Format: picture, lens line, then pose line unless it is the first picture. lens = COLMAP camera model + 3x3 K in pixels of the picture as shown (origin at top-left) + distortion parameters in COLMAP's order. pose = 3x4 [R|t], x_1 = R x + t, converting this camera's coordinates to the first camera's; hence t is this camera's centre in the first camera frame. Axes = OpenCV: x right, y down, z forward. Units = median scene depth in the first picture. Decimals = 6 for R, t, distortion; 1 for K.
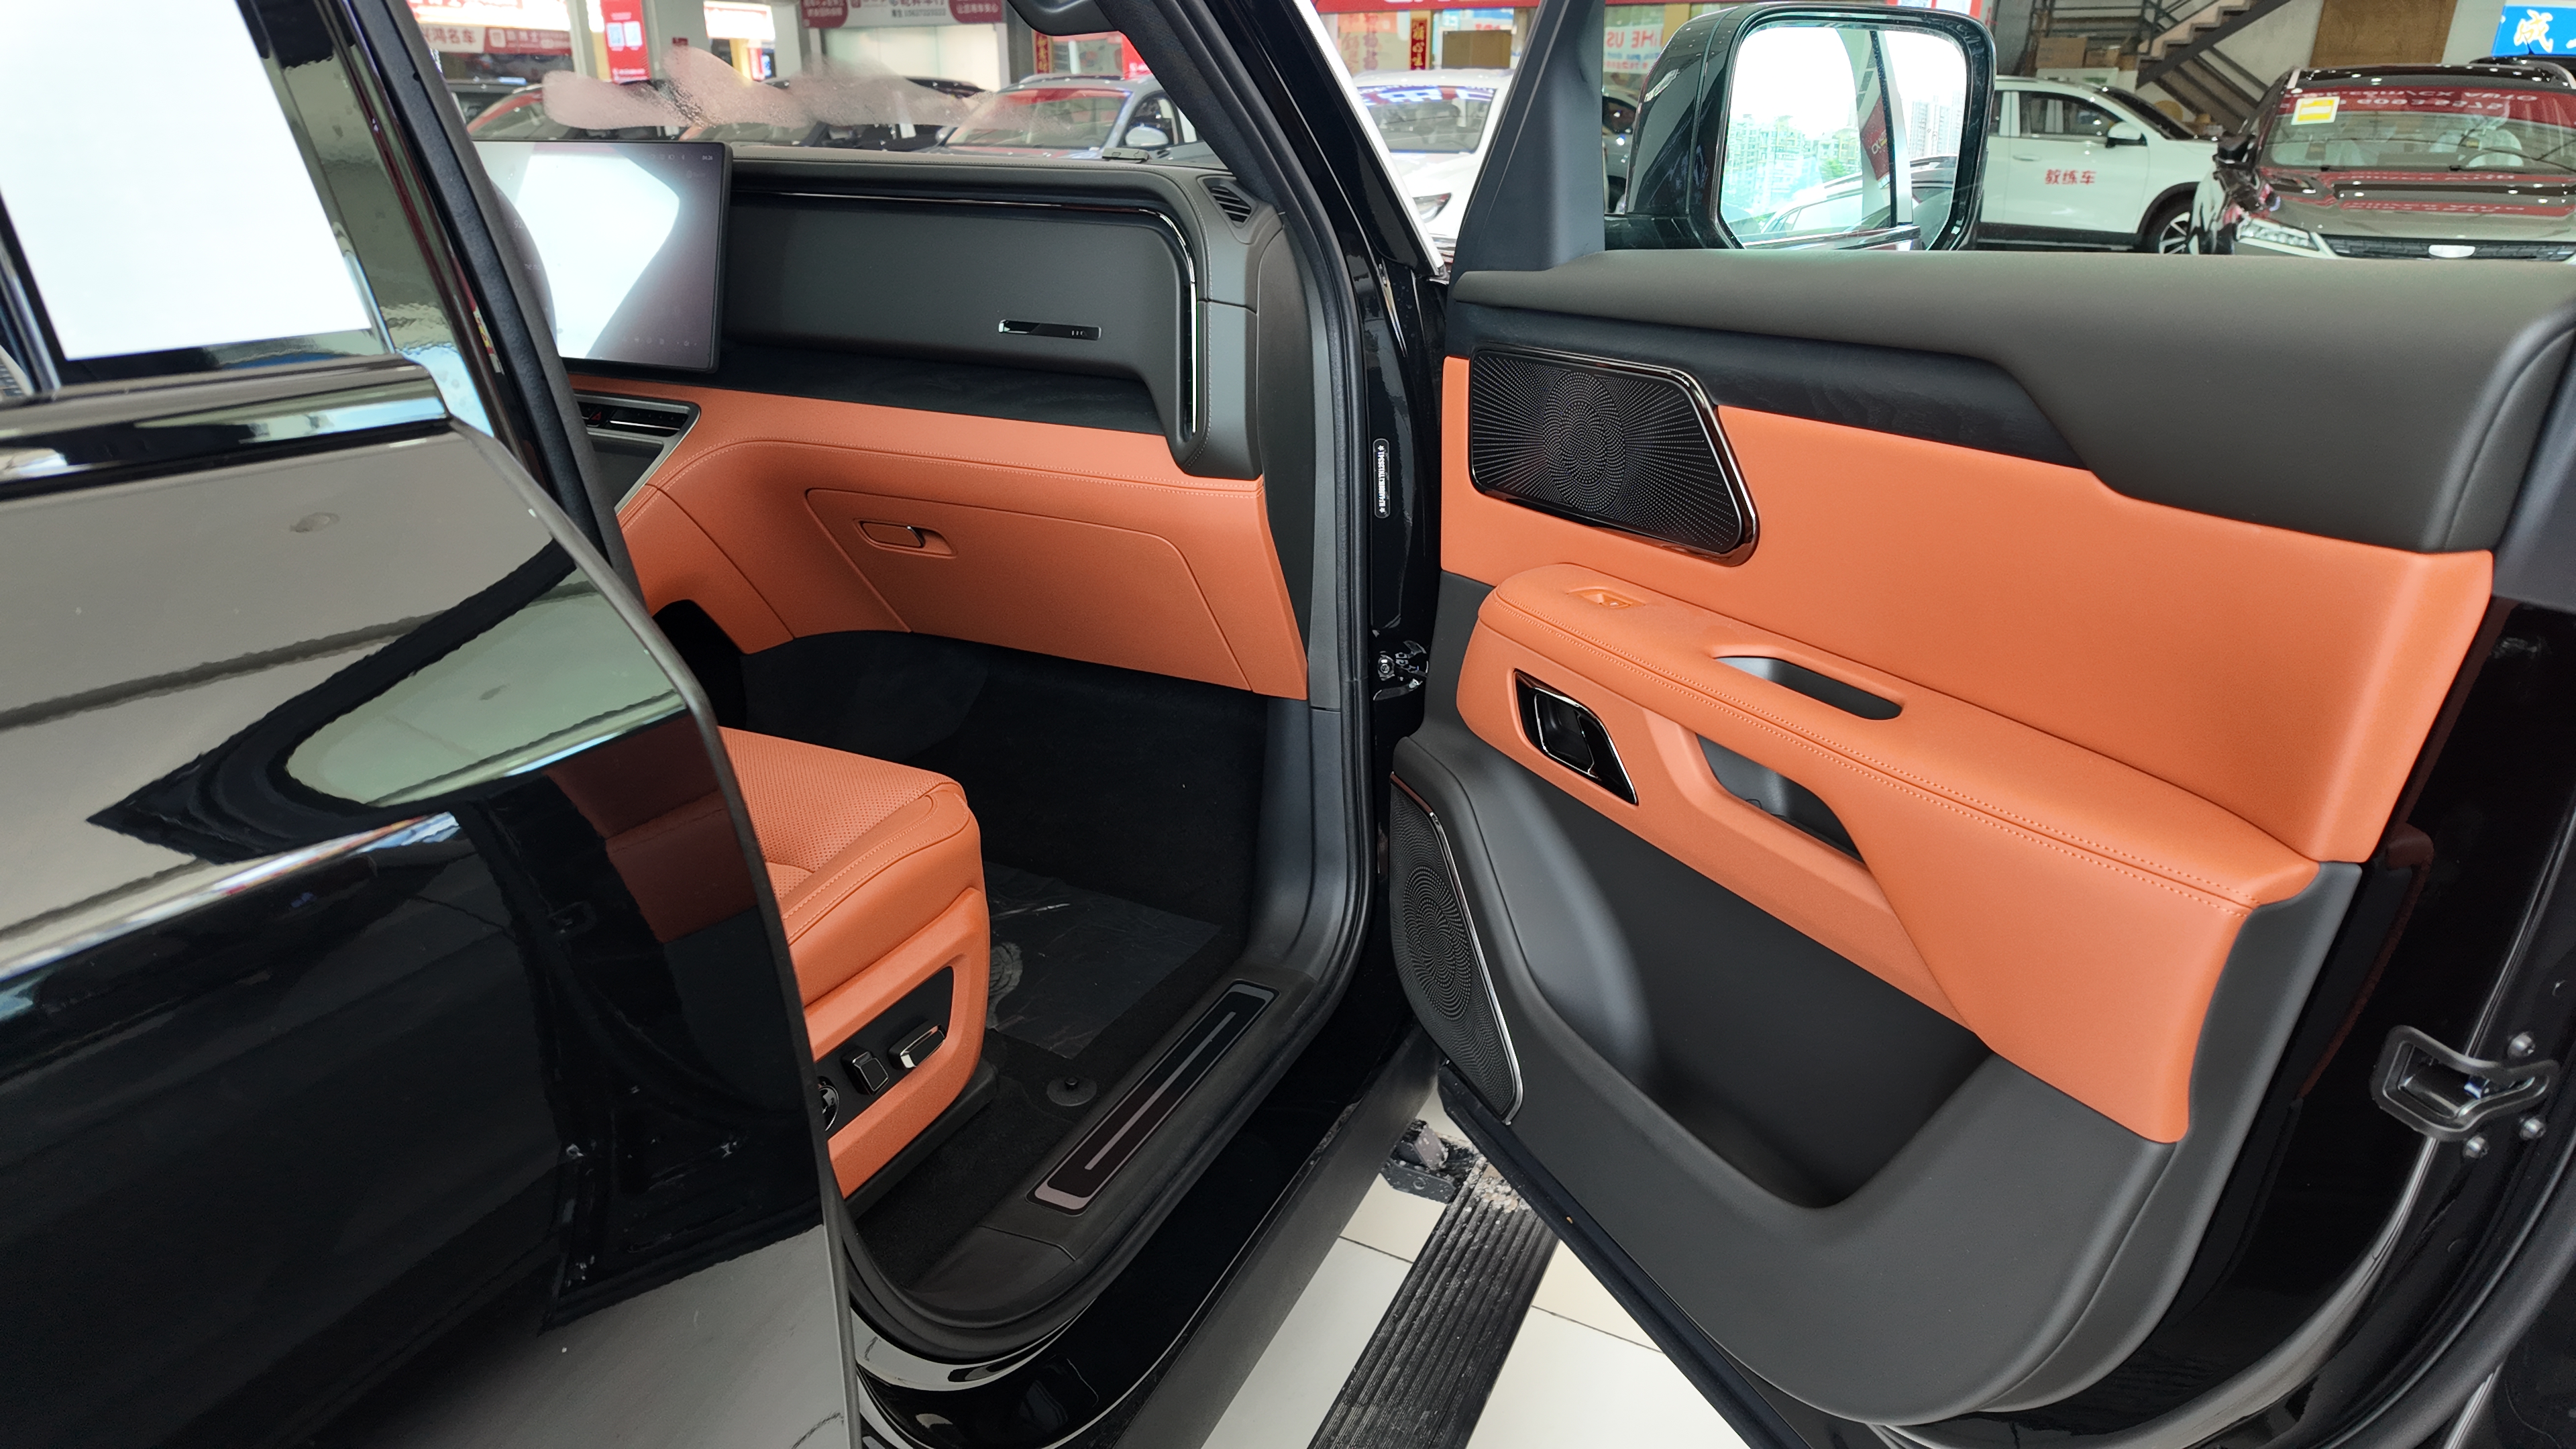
lens RADIAL K [[1583.9, 0, 1288.0], [0, 1583.9, 724.5], [0, 0, 1]] dist [-0.004871, -0.000693]
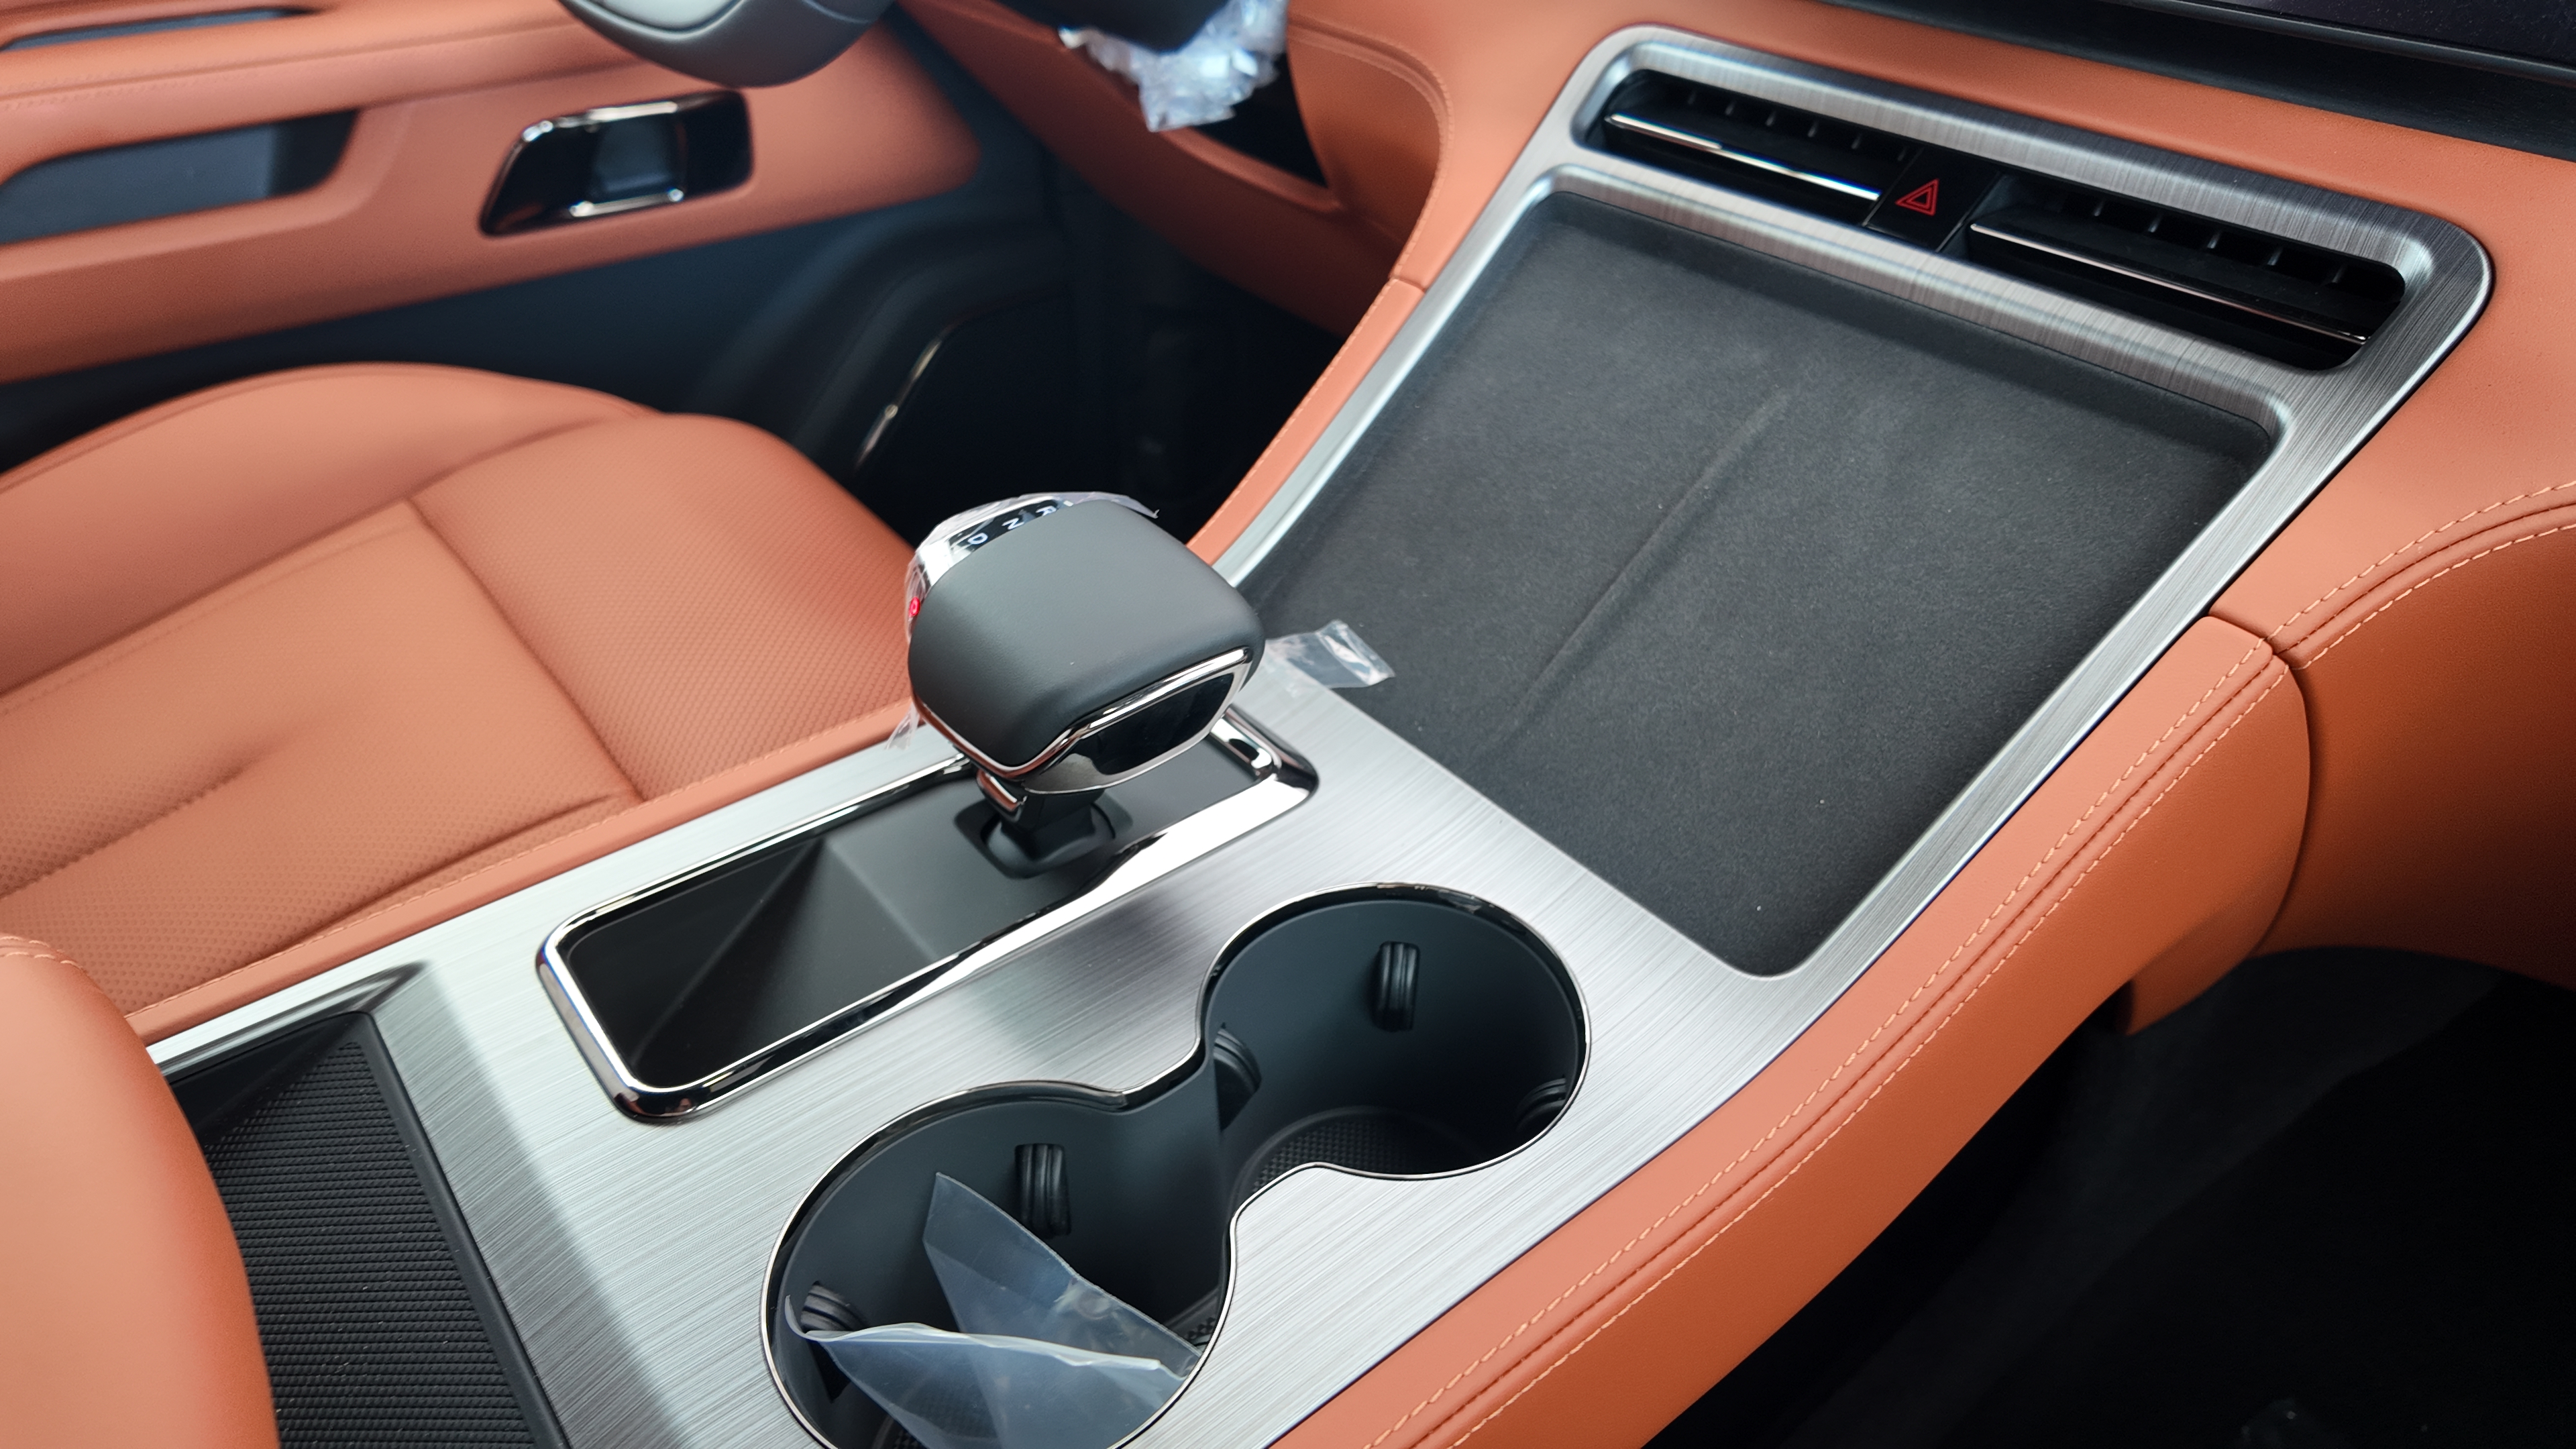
lens RADIAL K [[1583.9, 0, 1288.0], [0, 1583.9, 724.5], [0, 0, 1]] dist [-0.004871, -0.000693]
pose [[0.907614, 0.246666, -0.339696, -0.429995], [-0.148024, 0.945240, 0.290879, -0.177385], [0.392844, -0.213723, 0.894425, 0.723766]]
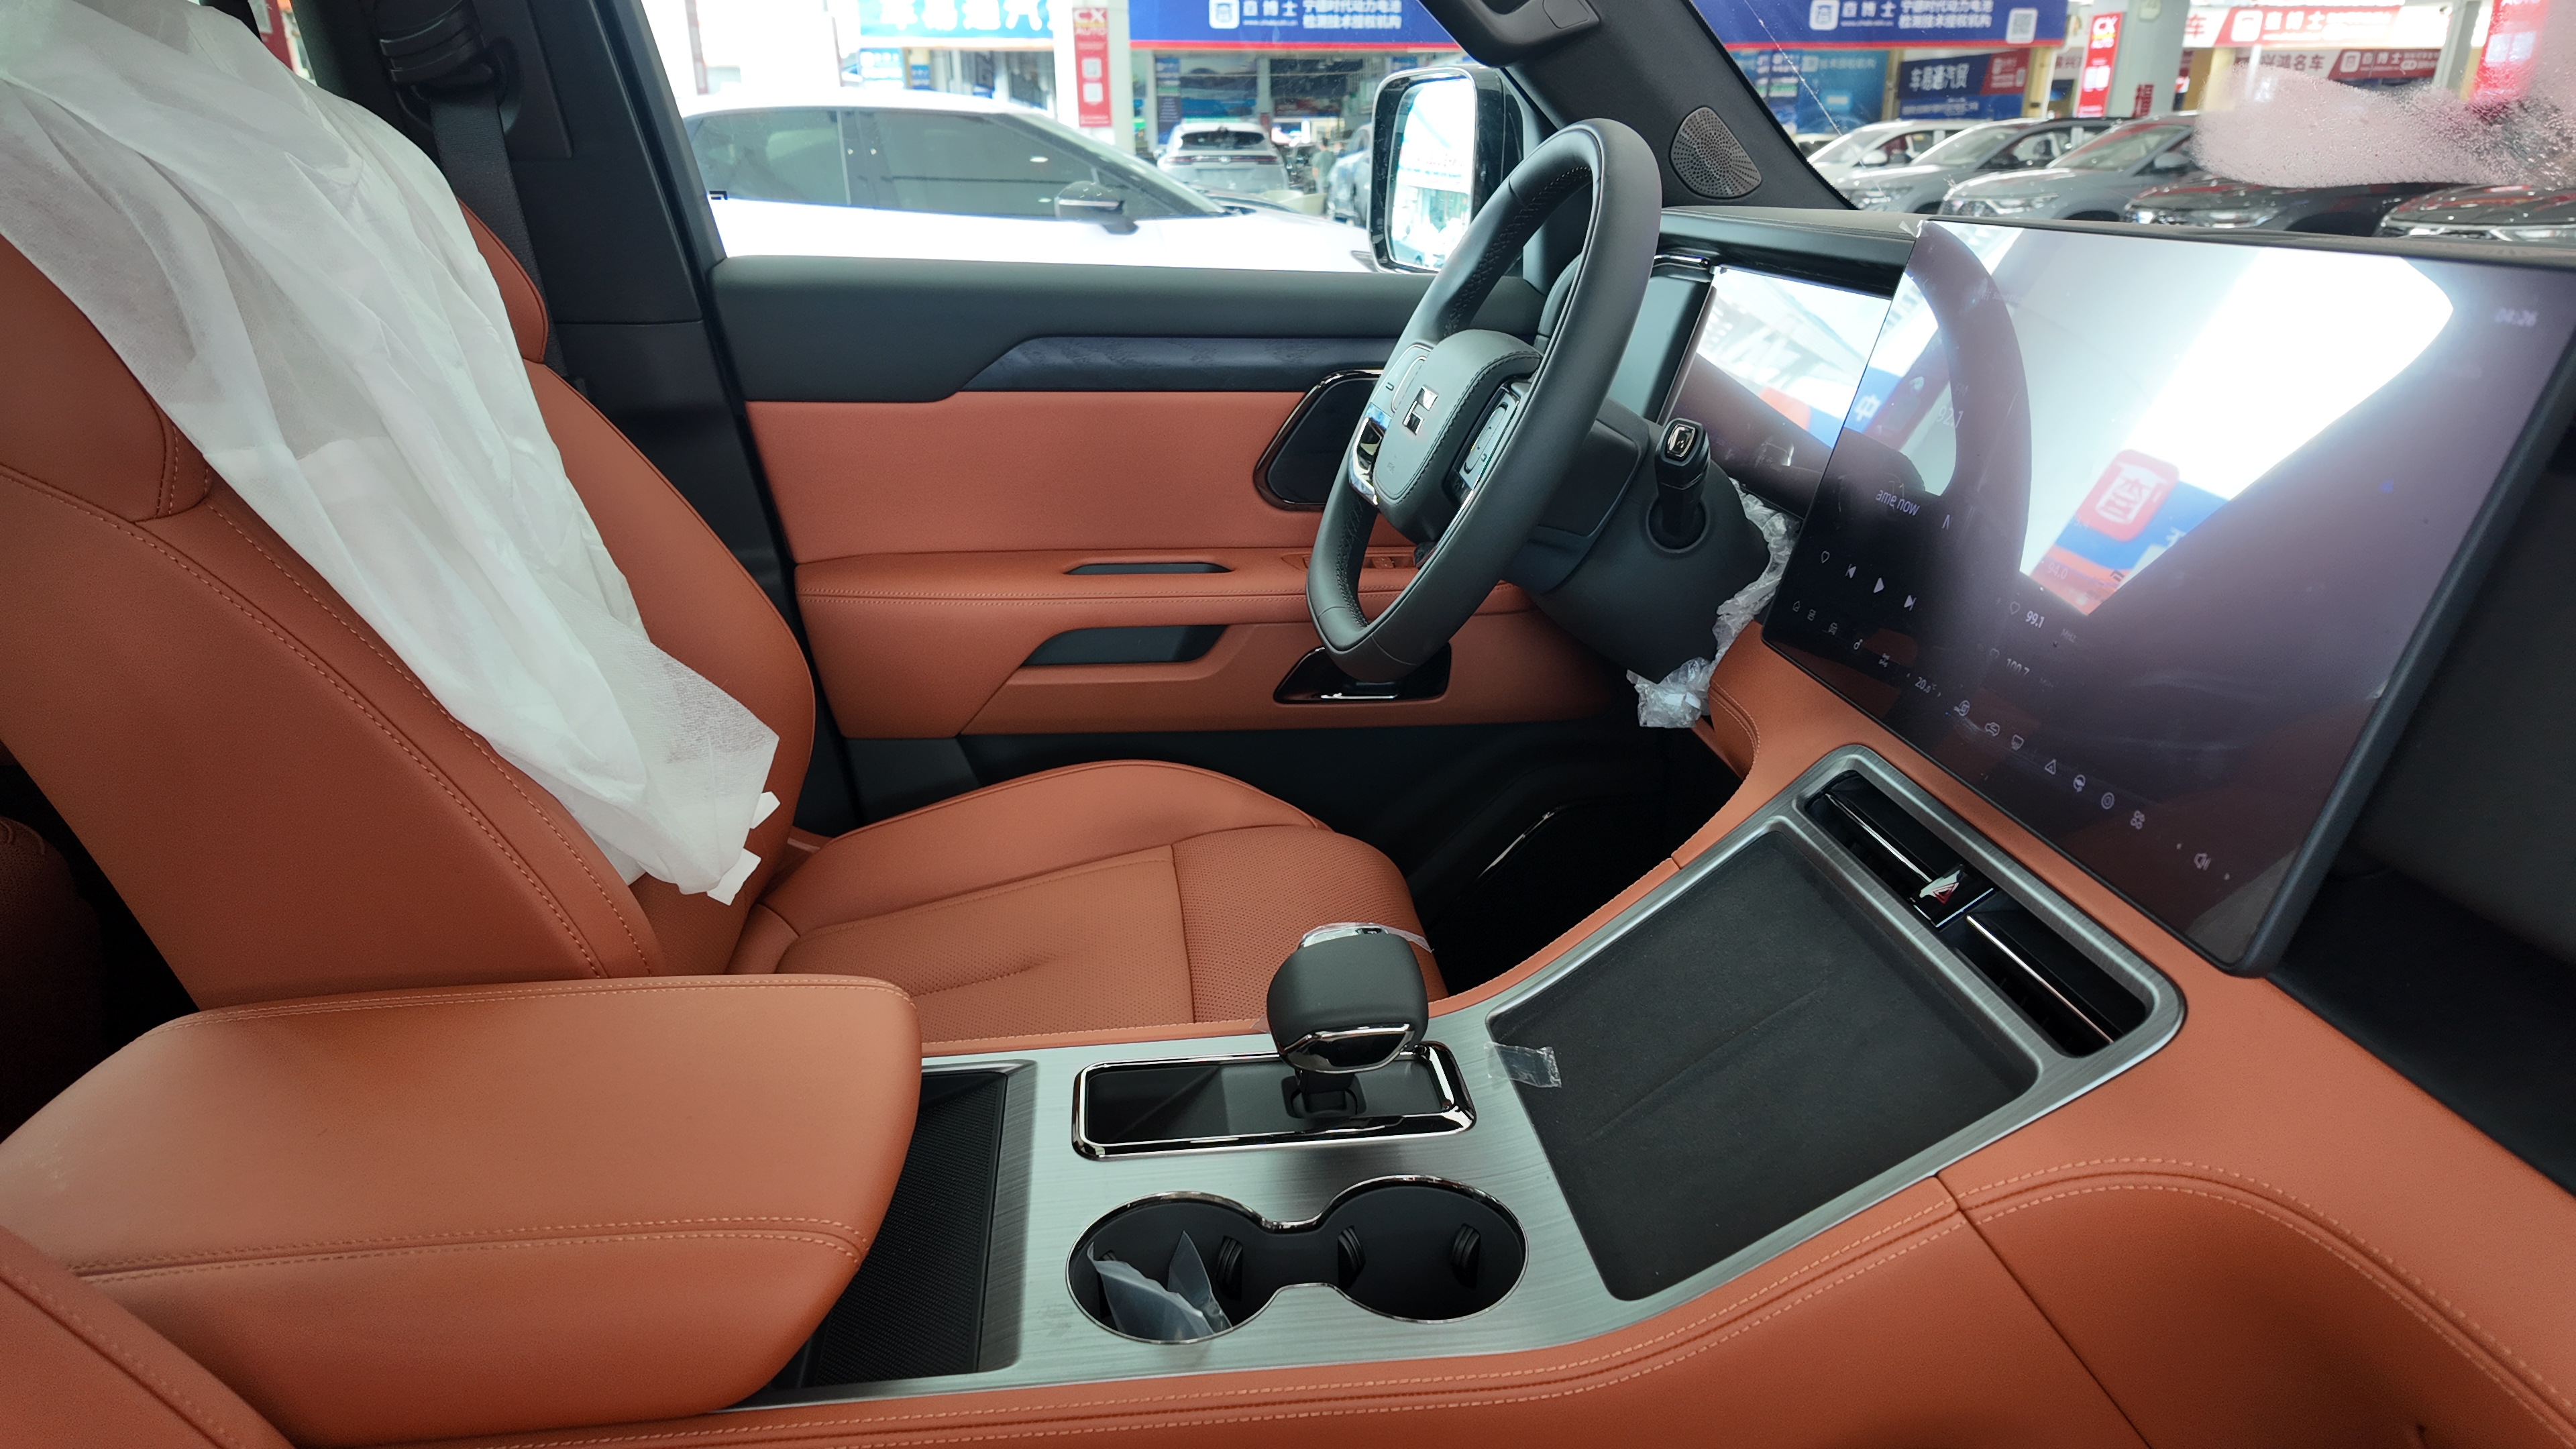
lens RADIAL K [[1502.7, 0, 1288.0], [0, 1502.7, 724.5], [0, 0, 1]] dist [0.098510, -0.063557]
pose [[0.546154, 0.288726, -0.786354, -0.234038], [-0.297702, 0.944342, 0.139968, -0.245969], [0.783000, 0.157655, 0.601711, 0.636342]]
